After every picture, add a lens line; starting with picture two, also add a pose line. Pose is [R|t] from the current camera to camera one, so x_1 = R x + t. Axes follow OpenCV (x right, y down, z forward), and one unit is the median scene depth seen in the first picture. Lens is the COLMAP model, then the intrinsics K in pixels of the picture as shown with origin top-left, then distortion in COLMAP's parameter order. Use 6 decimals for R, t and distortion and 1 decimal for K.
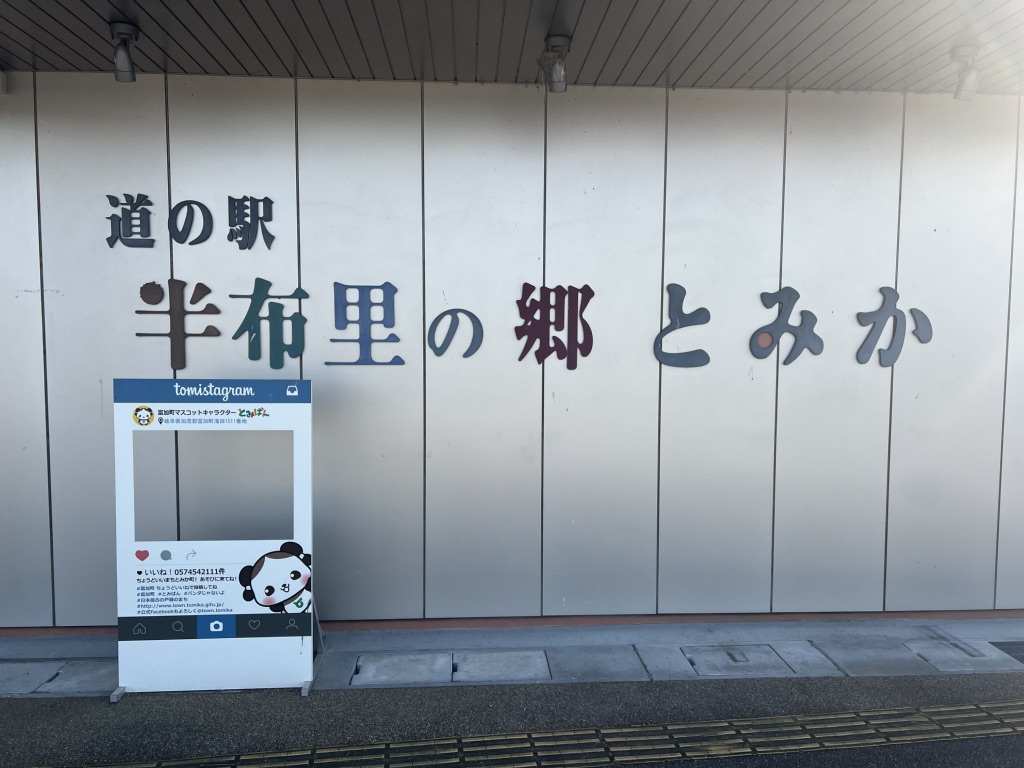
lens RADIAL K [[764.7, 0, 506.0], [0, 764.7, 402.9], [0, 0, 1]] dist [0.053211, -0.056805]
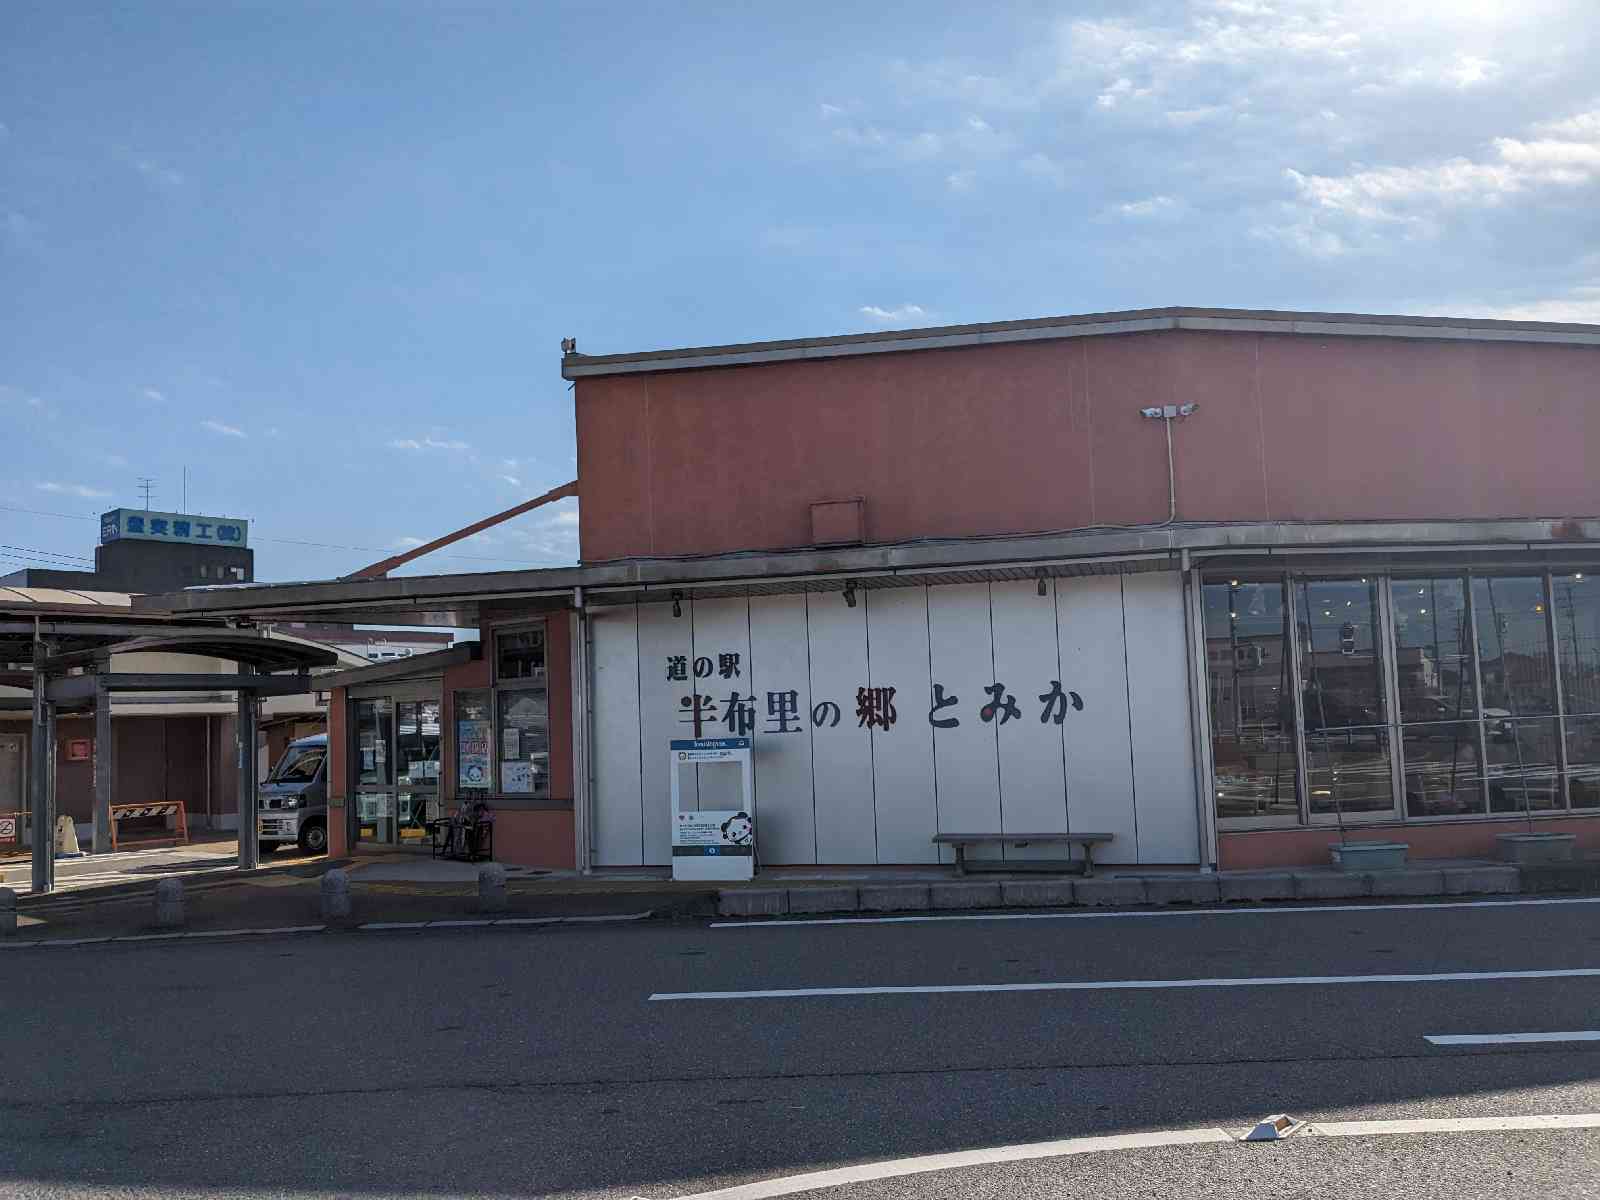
lens RADIAL K [[1194.8, 0, 799.3], [0, 1194.8, 625.0], [0, 0, 1]] dist [0.053211, -0.056805]
pose [[0.946190, -0.063224, -0.317375, 0.864226], [0.011211, 0.986545, -0.163105, 0.183671], [0.323417, 0.150770, 0.934168, -1.938997]]
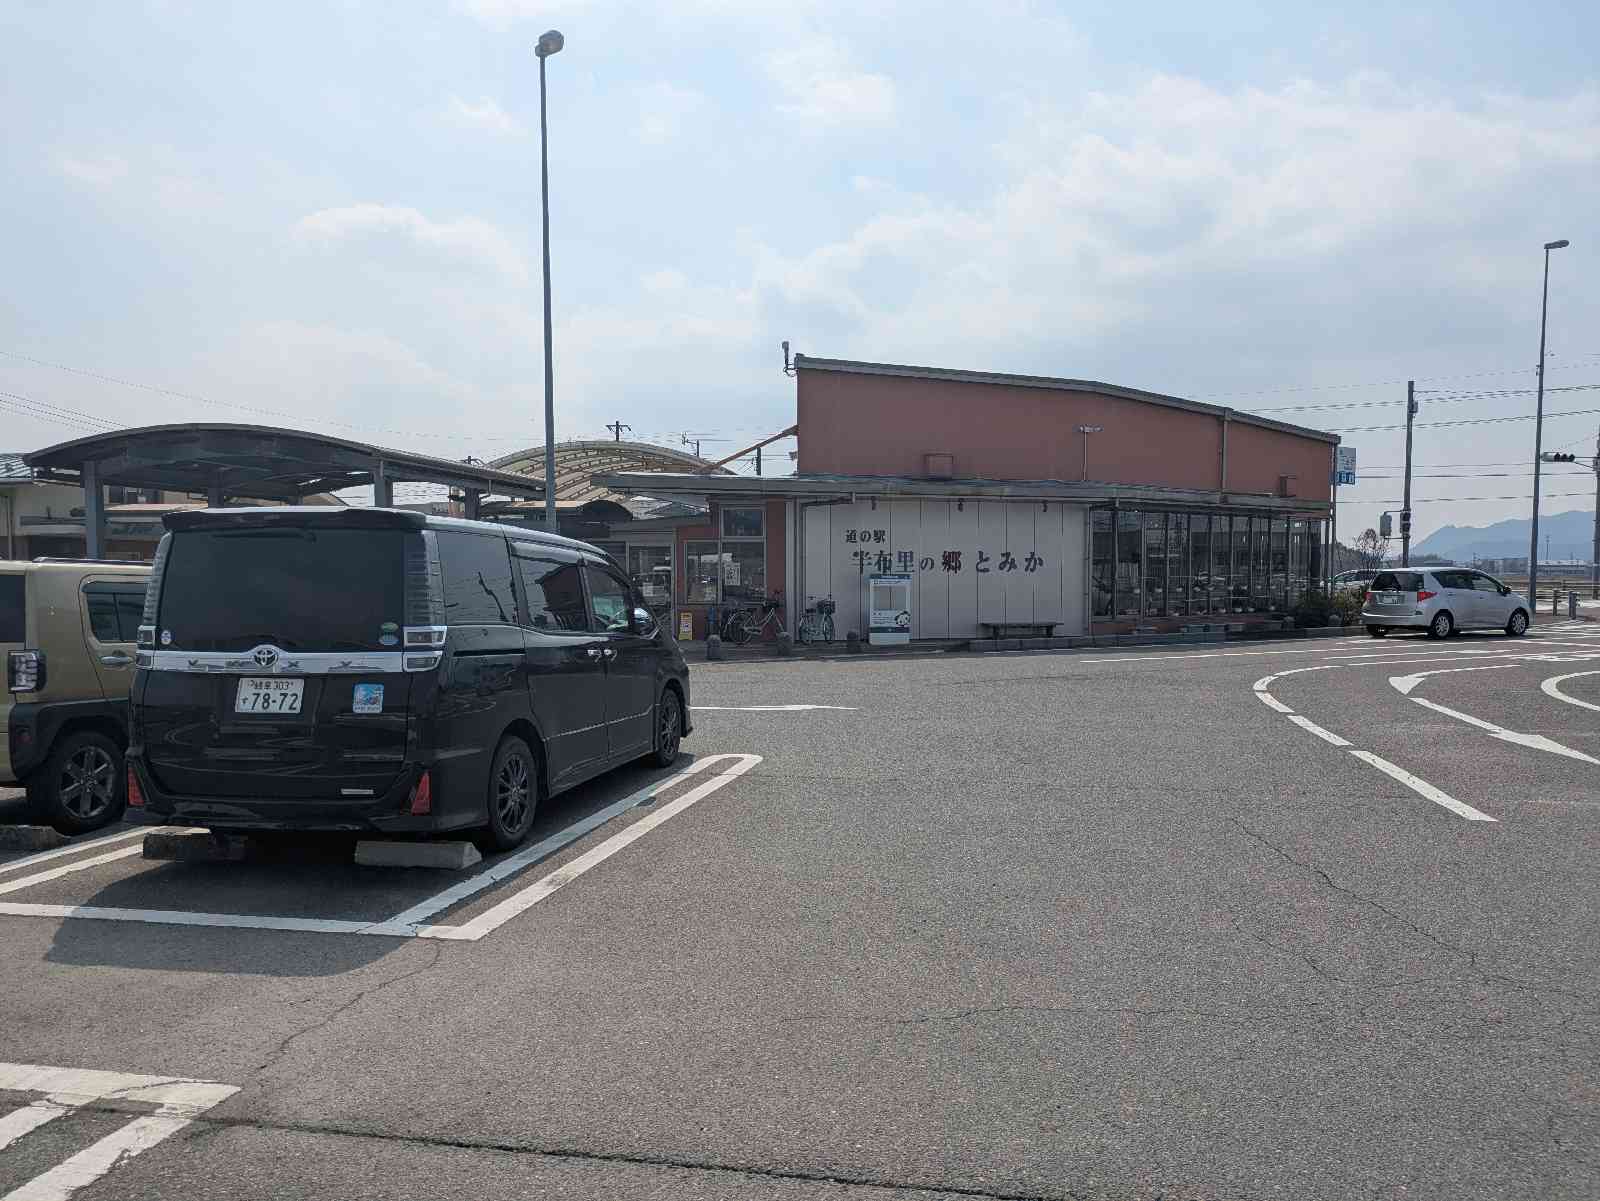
lens RADIAL K [[1194.8, 0, 814.7], [0, 1194.8, 633.9], [0, 0, 1]] dist [0.053211, -0.056805]
pose [[0.976083, -0.016484, 0.216773, -1.958654], [0.024894, 0.999037, -0.036125, 0.471350], [-0.215969, 0.040657, 0.975553, -4.803668]]
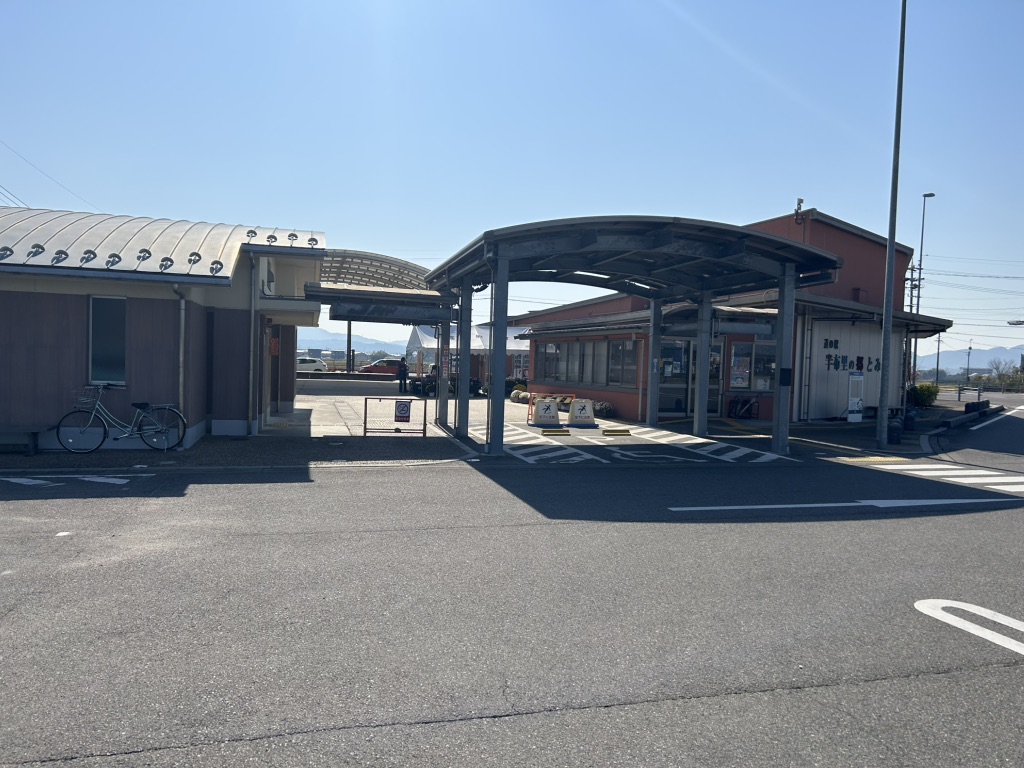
lens RADIAL K [[764.7, 0, 511.4], [0, 764.7, 396.8], [0, 0, 1]] dist [0.053211, -0.056805]
pose [[0.782416, -0.004679, 0.622738, -5.529155], [0.021117, 0.999596, -0.019021, 0.195863], [-0.622398, 0.028033, 0.782199, -1.844733]]
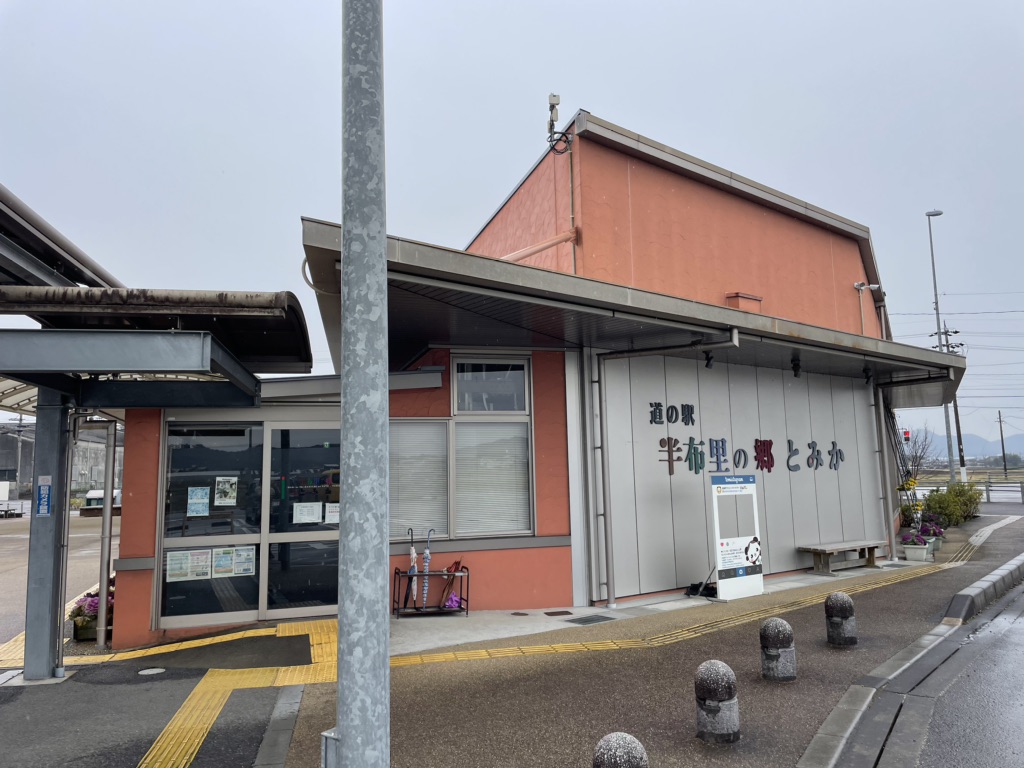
lens RADIAL K [[764.7, 0, 512.4], [0, 764.7, 369.6], [0, 0, 1]] dist [0.053211, -0.056805]
pose [[0.823781, 0.055511, 0.564184, -2.158624], [0.070097, 0.977583, -0.198538, 0.073147], [-0.562558, 0.203100, 0.801423, -0.674799]]
